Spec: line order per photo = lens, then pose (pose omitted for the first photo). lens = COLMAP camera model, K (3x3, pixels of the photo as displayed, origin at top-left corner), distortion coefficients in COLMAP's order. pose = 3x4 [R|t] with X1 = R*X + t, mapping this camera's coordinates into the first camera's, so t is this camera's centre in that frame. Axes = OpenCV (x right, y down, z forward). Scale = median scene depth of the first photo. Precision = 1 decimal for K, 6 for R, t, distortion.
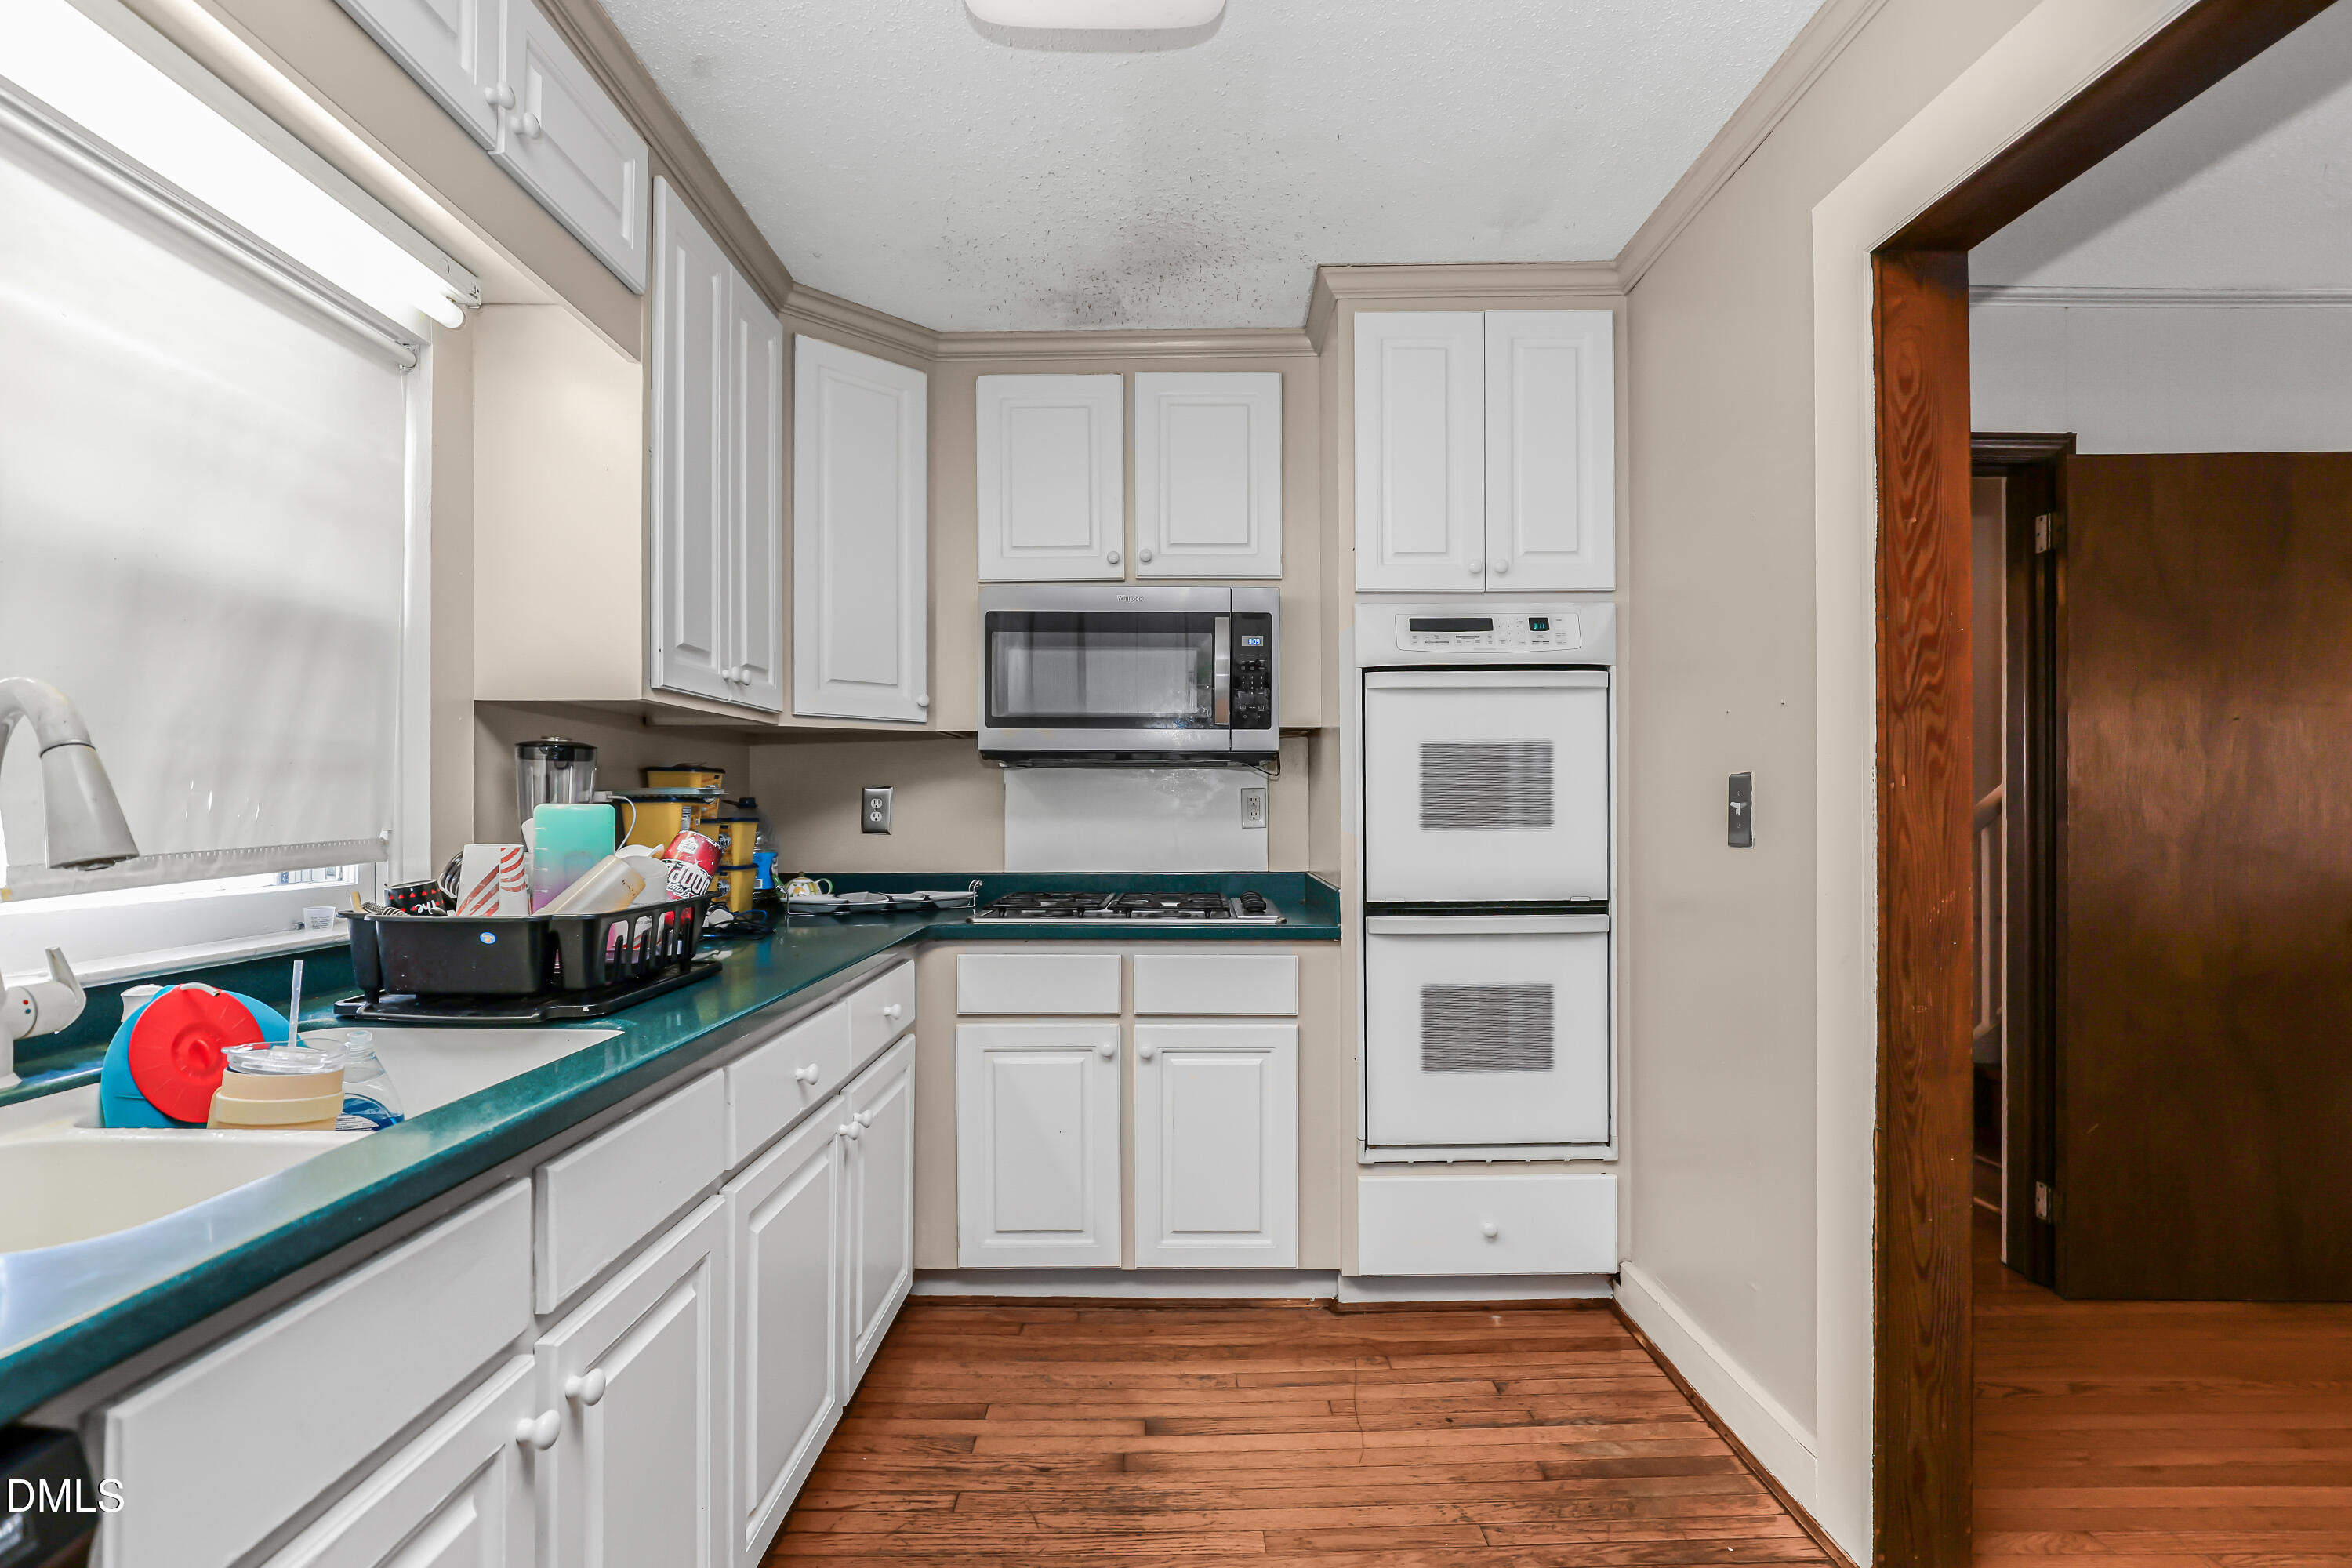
lens RADIAL K [[1116.4, 0, 1185.1], [0, 1116.4, 798.3], [0, 0, 1]] dist [-0.015740, 0.001531]
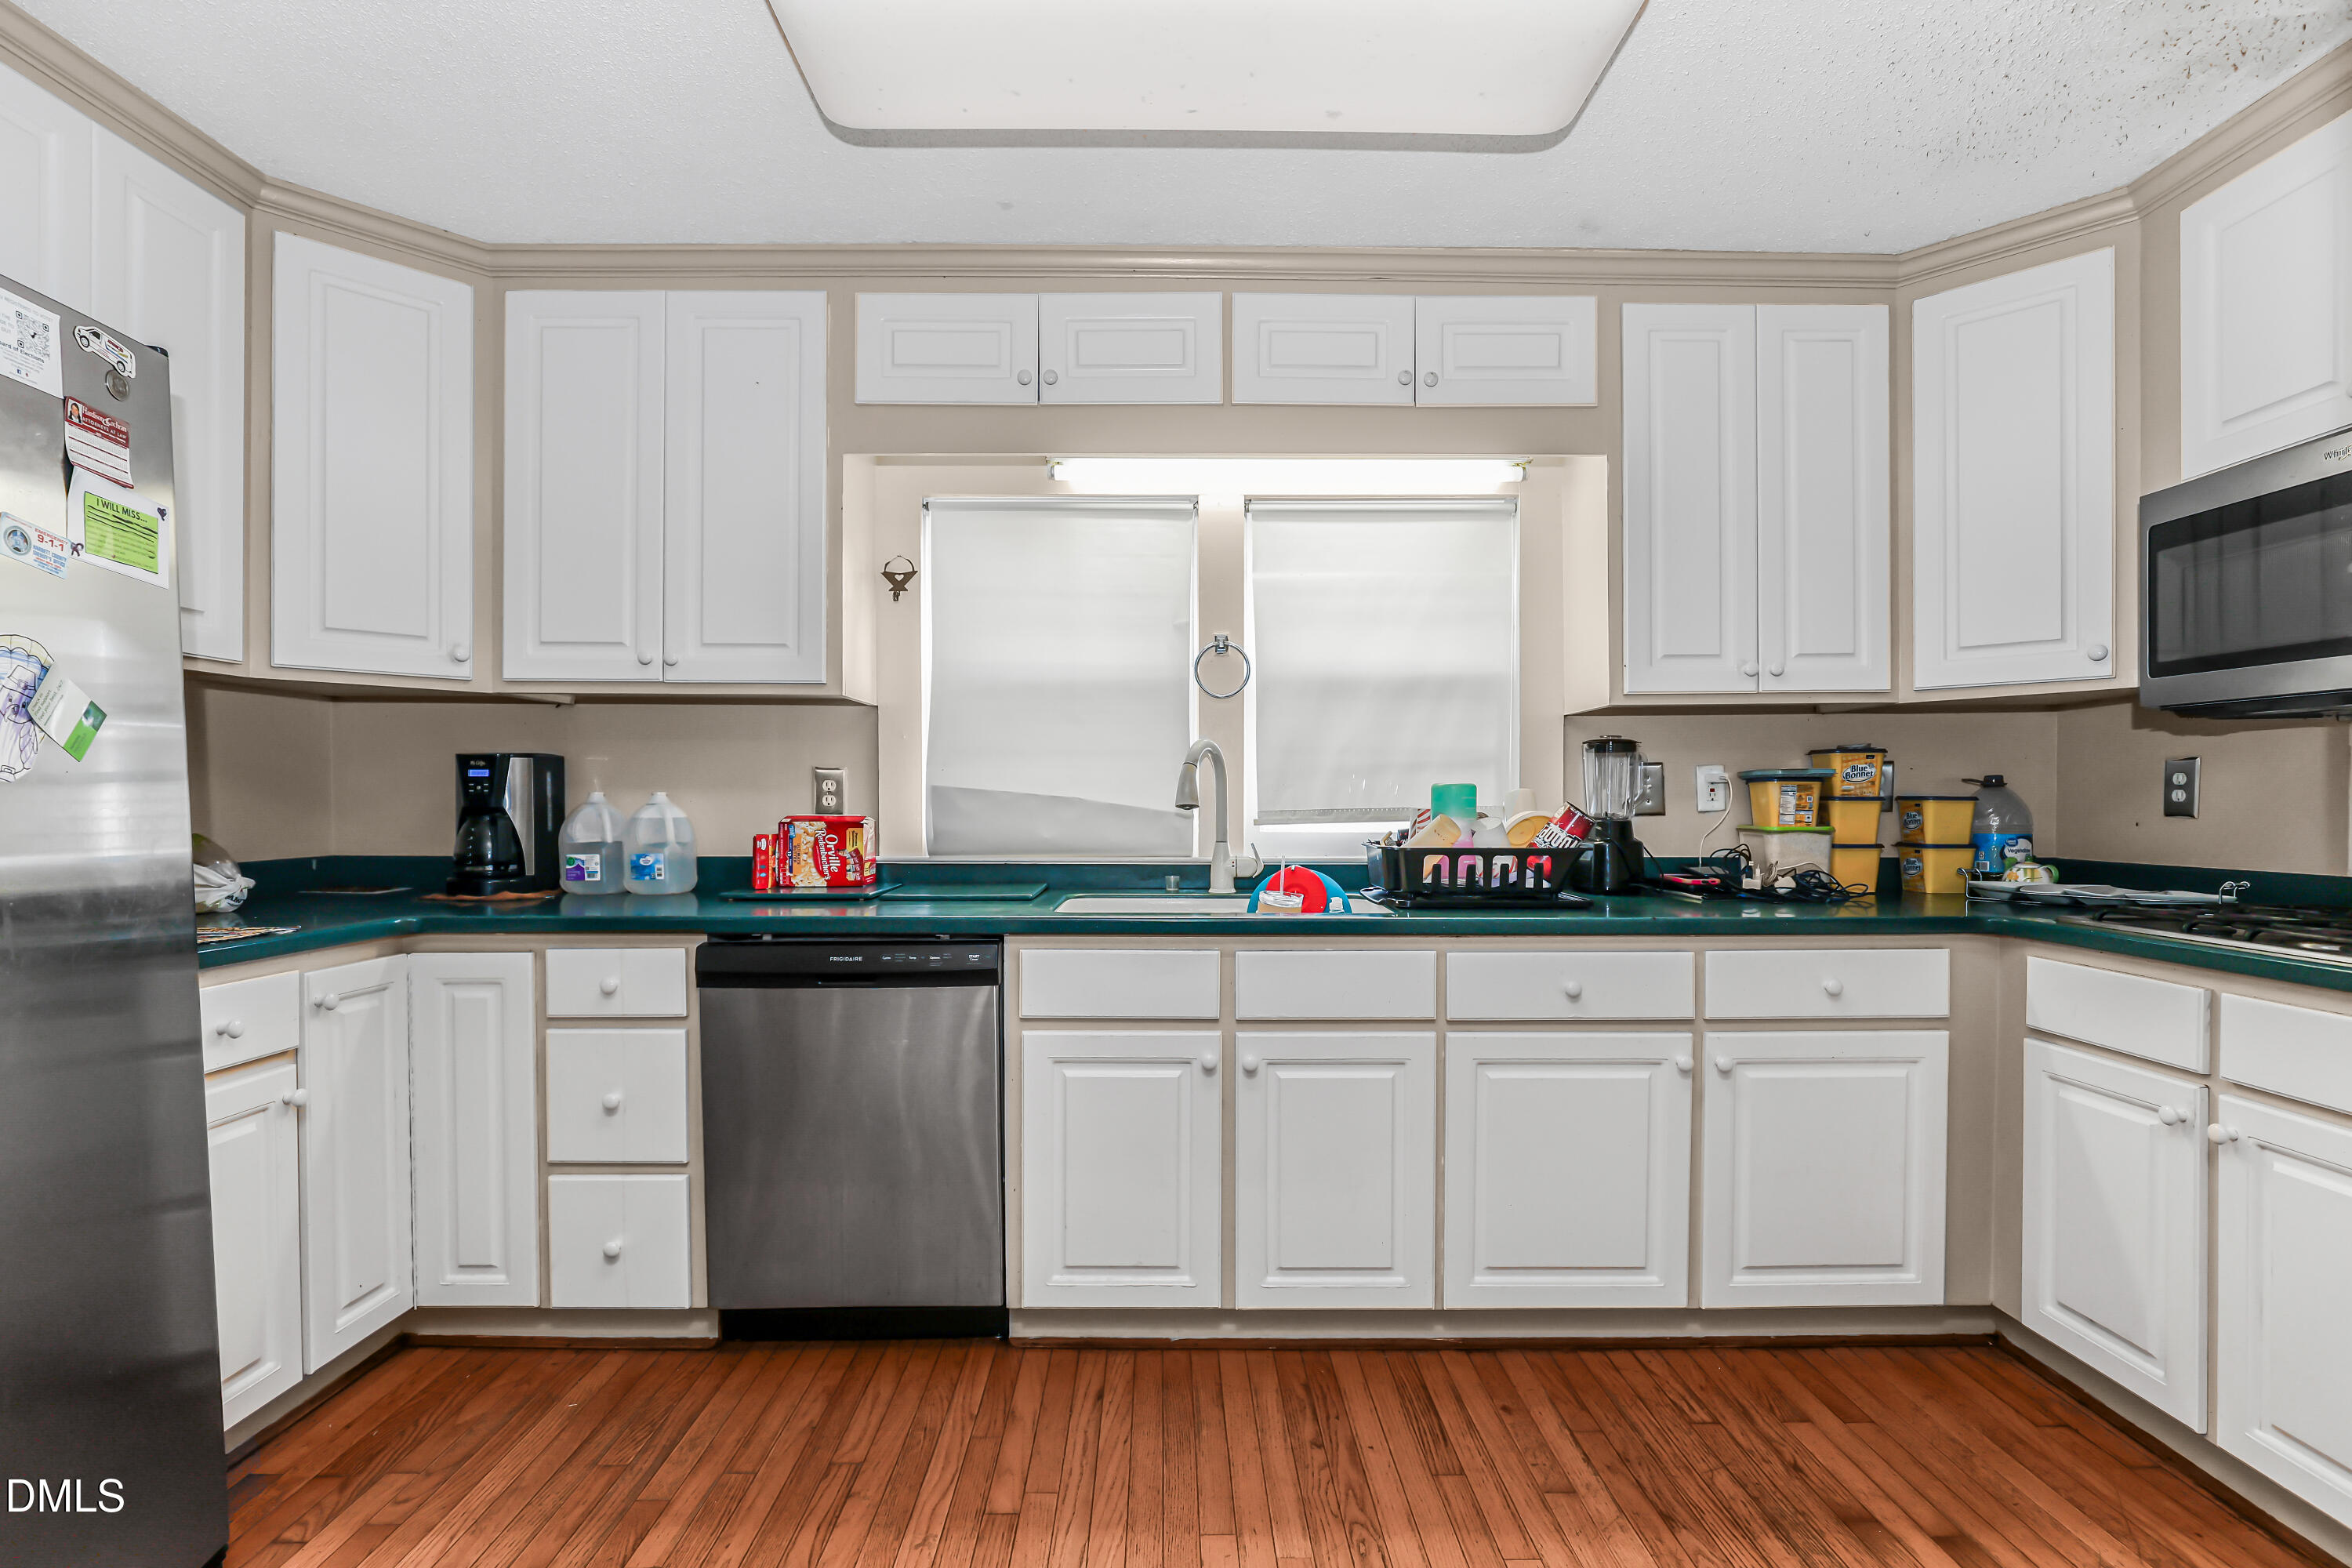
lens RADIAL K [[1116.4, 0, 1177.3], [0, 1116.4, 794.8], [0, 0, 1]] dist [-0.015740, 0.001531]
pose [[-0.012678, -0.001495, -0.999919, 0.678333], [0.012278, 0.999923, -0.001651, 0.011134], [0.999844, -0.012298, -0.012659, 0.386499]]
